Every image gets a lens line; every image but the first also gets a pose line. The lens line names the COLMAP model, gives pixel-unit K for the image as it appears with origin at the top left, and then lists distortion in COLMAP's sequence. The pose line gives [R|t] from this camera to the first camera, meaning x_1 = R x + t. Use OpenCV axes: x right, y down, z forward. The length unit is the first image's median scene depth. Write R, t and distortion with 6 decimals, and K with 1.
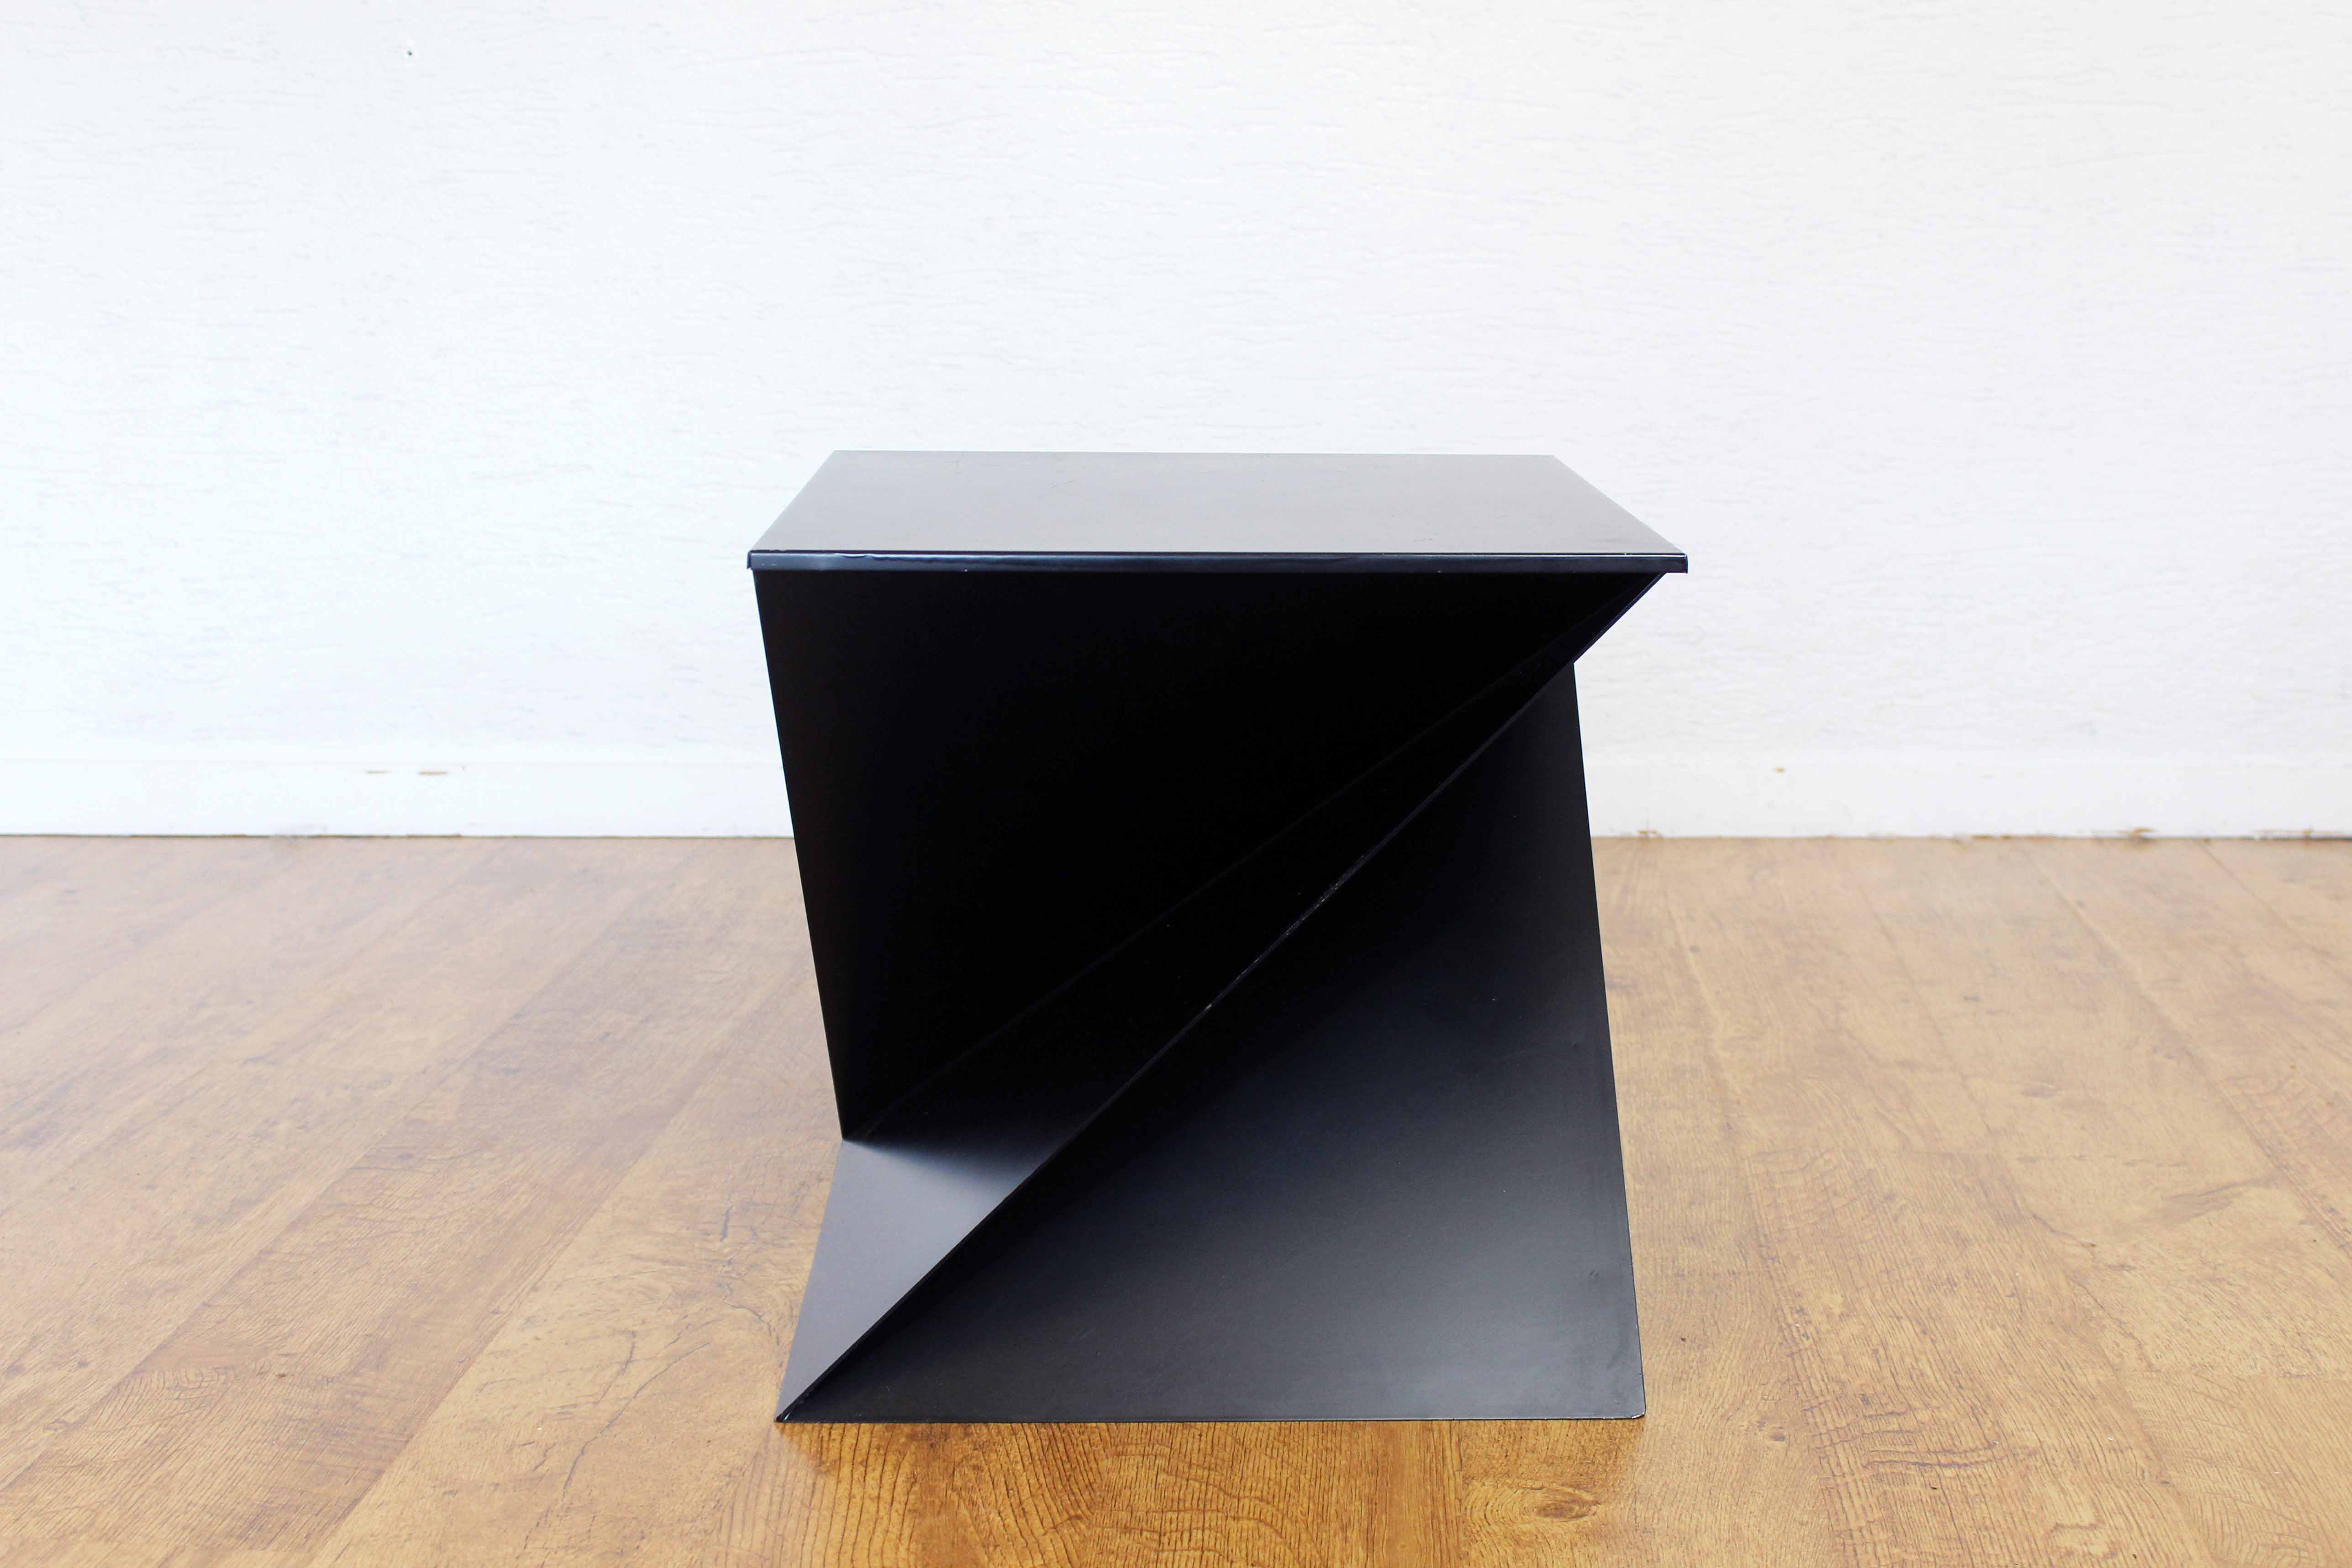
lens RADIAL K [[3158.3, 0, 1179.3], [0, 3158.3, 793.0], [0, 0, 1]] dist [-0.044604, 0.000000]
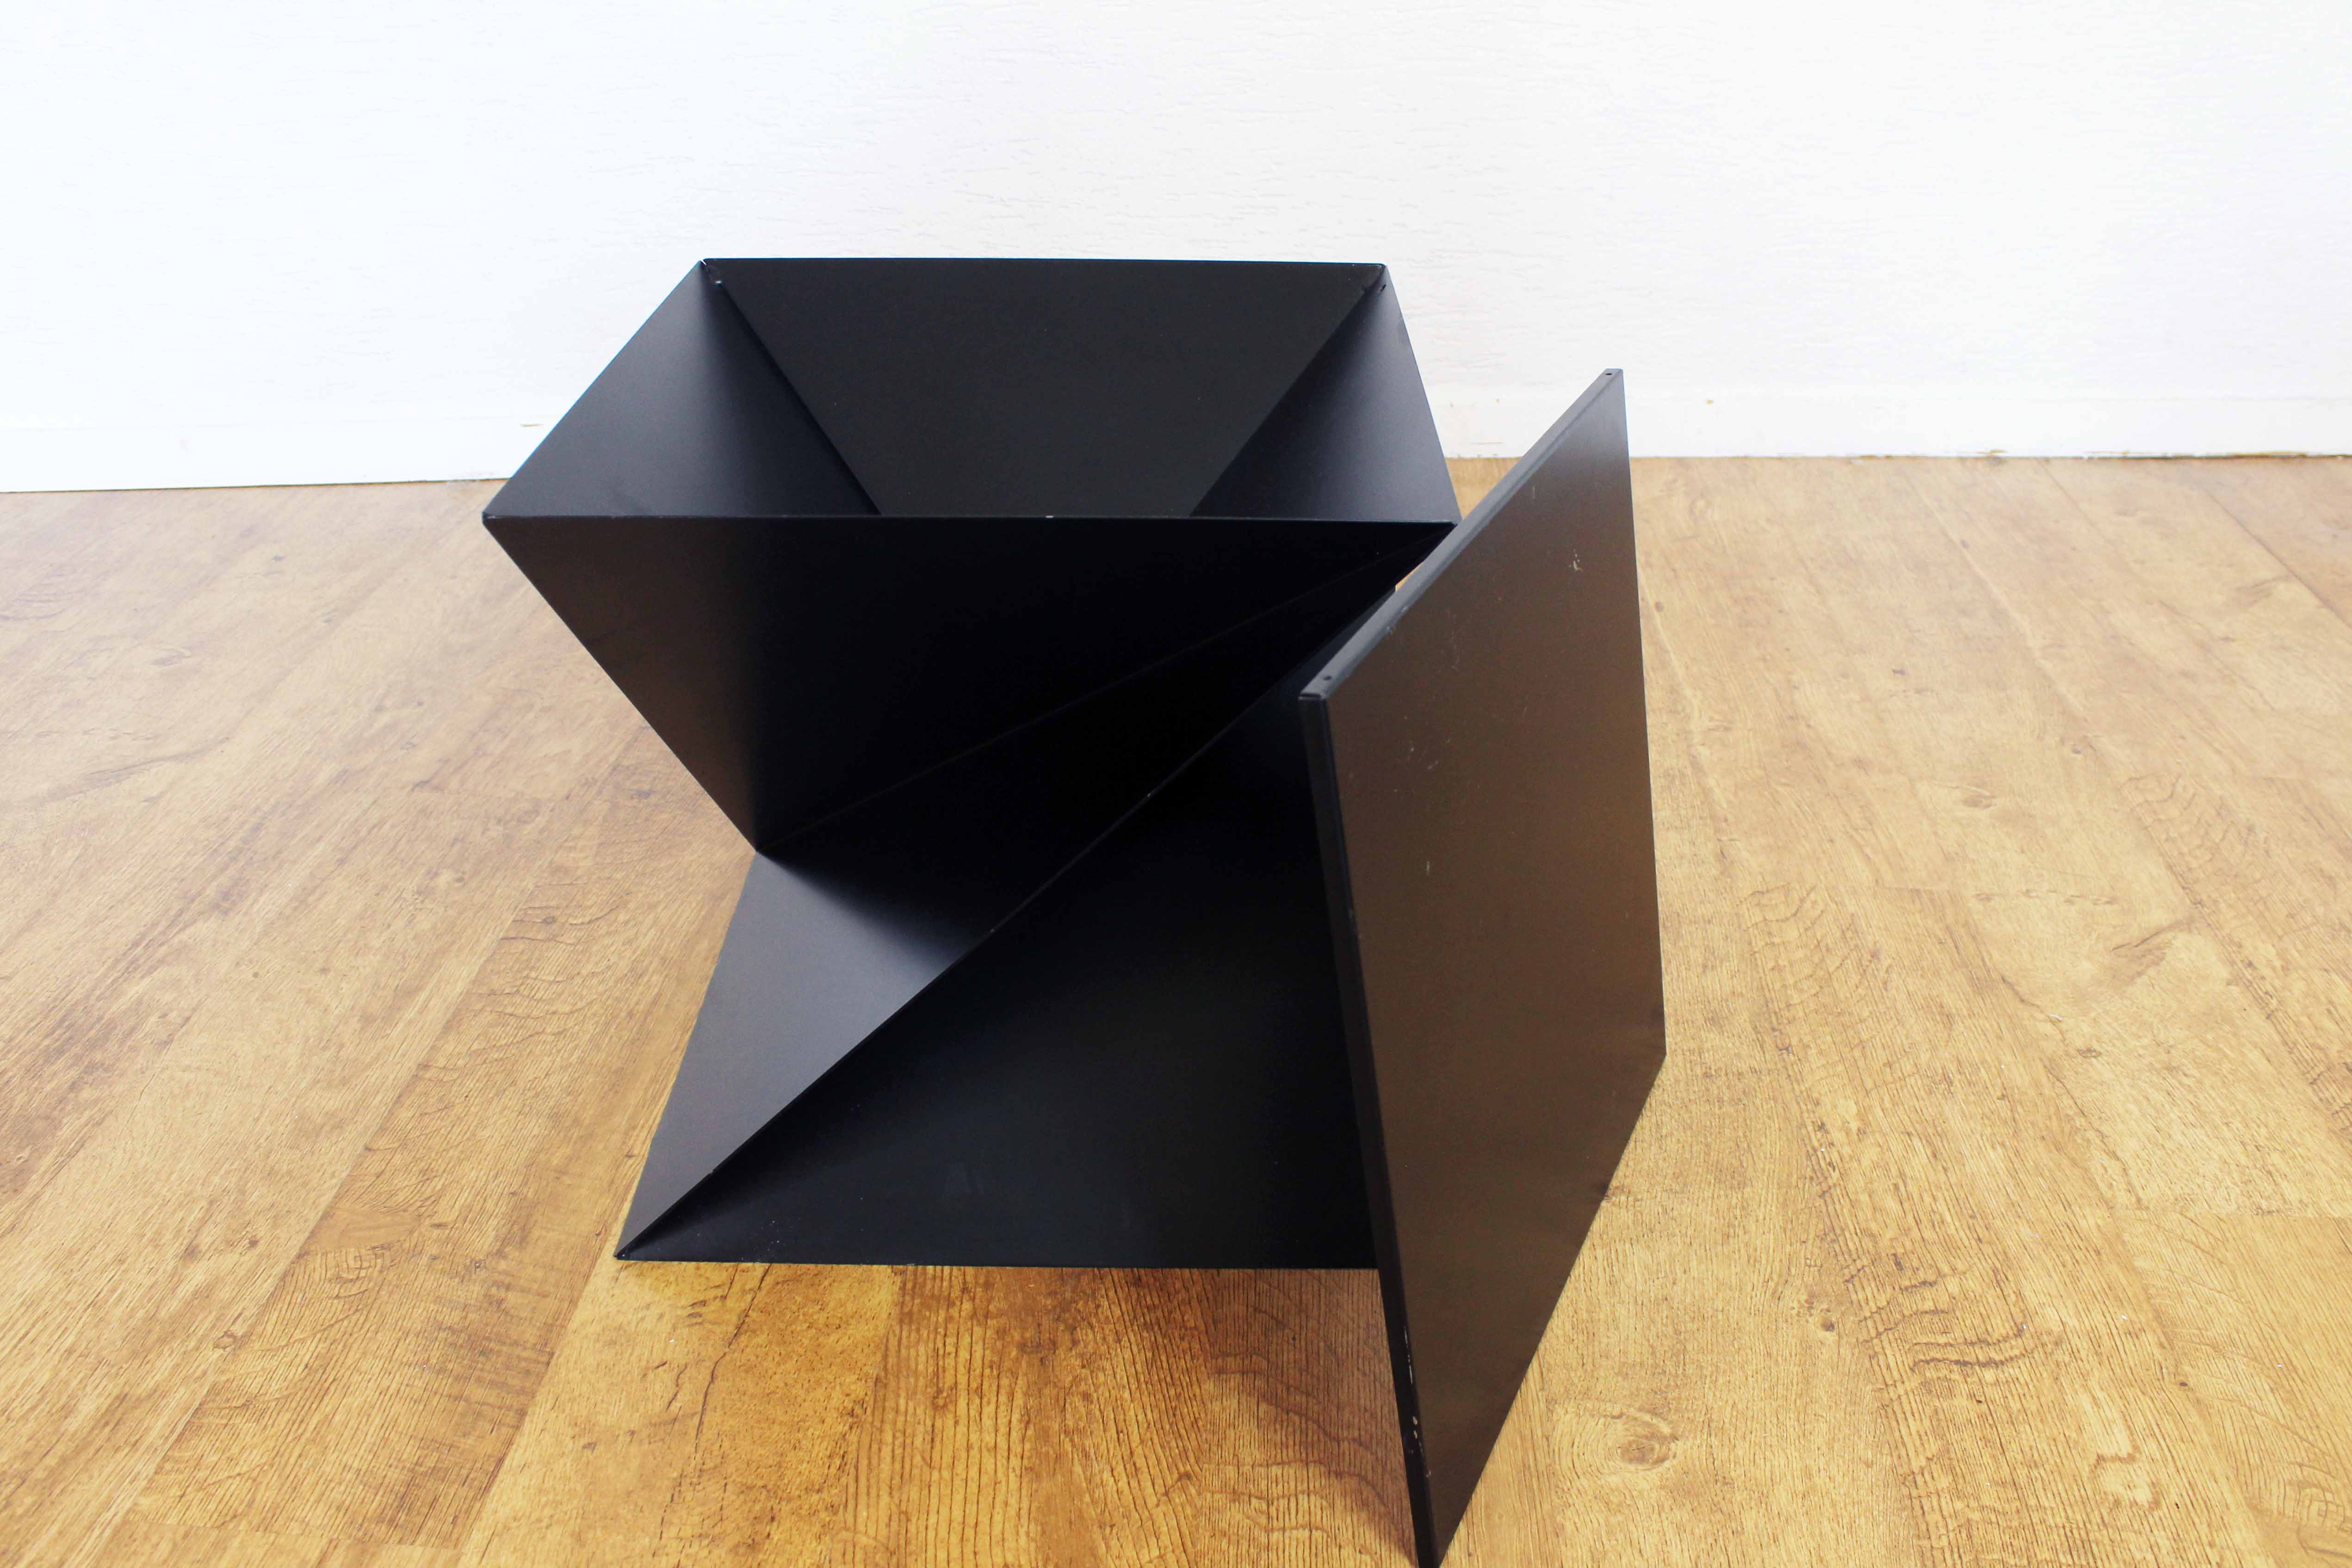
lens RADIAL K [[2055.1, 0, 1194.3], [0, 2055.1, 806.9], [0, 0, 1]] dist [-0.155635, 0.124910]
pose [[0.999768, -0.012149, 0.017799, -0.032068], [0.006059, 0.951081, 0.308882, -0.154334], [-0.020681, -0.308702, 0.950934, 0.351136]]
